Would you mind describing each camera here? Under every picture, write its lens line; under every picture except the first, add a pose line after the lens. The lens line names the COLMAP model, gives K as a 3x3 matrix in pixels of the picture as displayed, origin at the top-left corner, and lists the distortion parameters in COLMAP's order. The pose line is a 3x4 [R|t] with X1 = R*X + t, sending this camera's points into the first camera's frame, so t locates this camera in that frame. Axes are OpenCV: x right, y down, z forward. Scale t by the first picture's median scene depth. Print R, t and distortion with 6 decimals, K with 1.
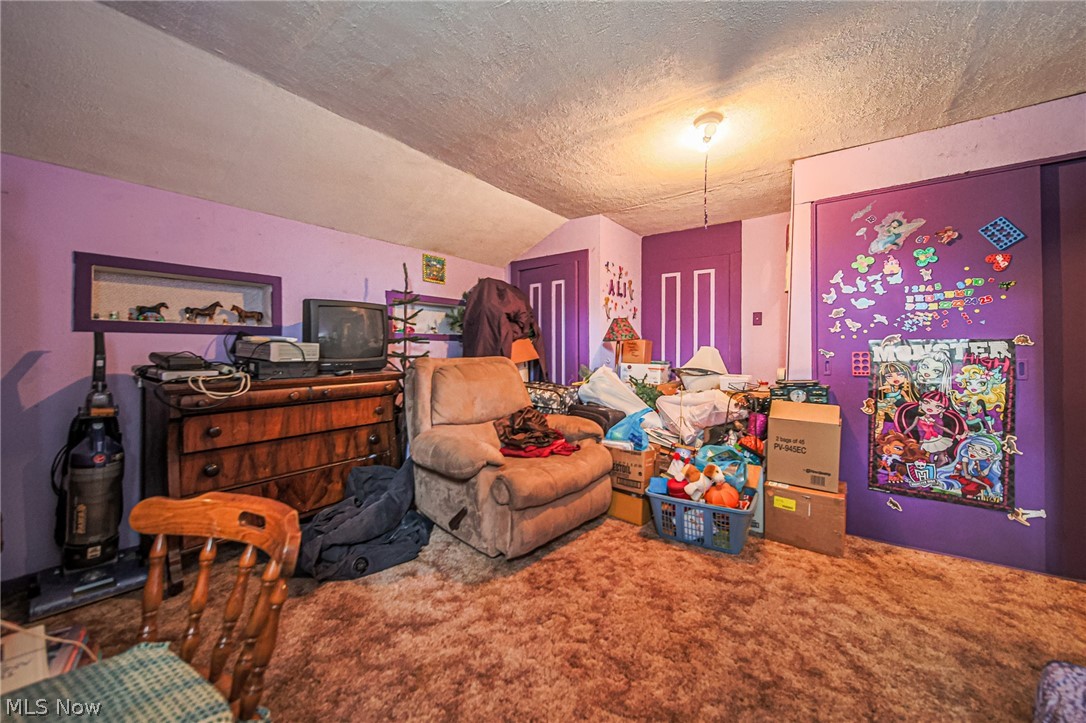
lens RADIAL K [[406.4, 0, 543.9], [0, 406.4, 353.1], [0, 0, 1]] dist [-0.000751, -0.000472]
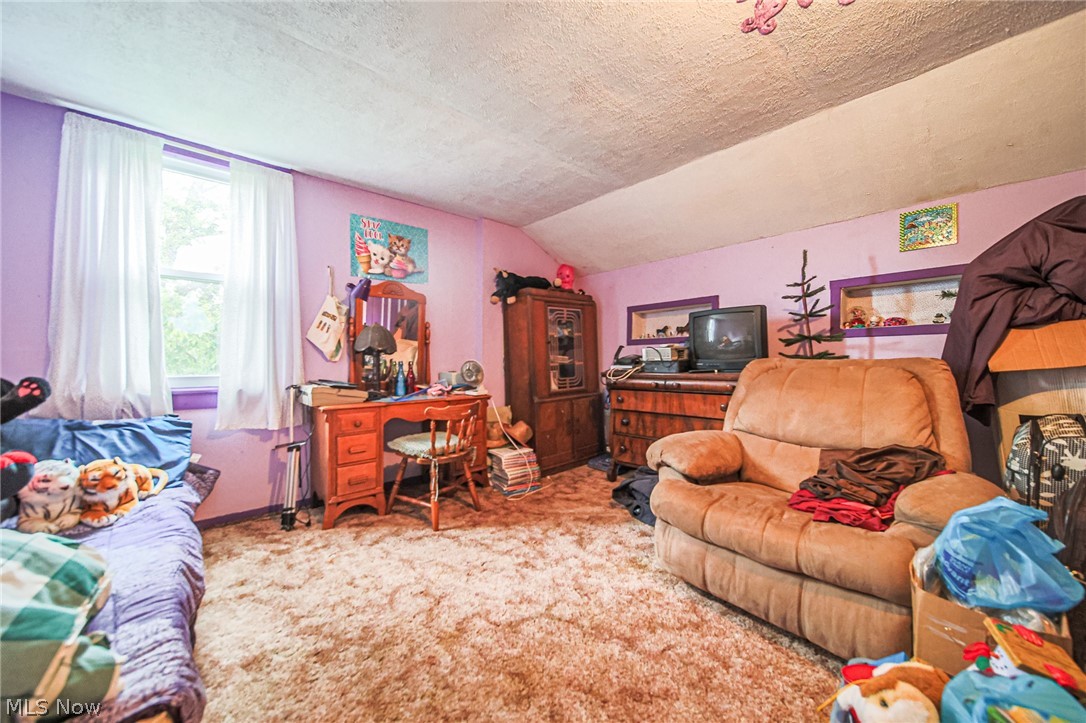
lens RADIAL K [[406.4, 0, 544.8], [0, 406.4, 360.1], [0, 0, 1]] dist [-0.000751, -0.000472]
pose [[-0.179804, 0.002048, -0.983700, 0.874779], [0.004296, 0.999990, 0.001297, 0.014355], [0.983693, -0.003993, -0.179811, 0.871529]]
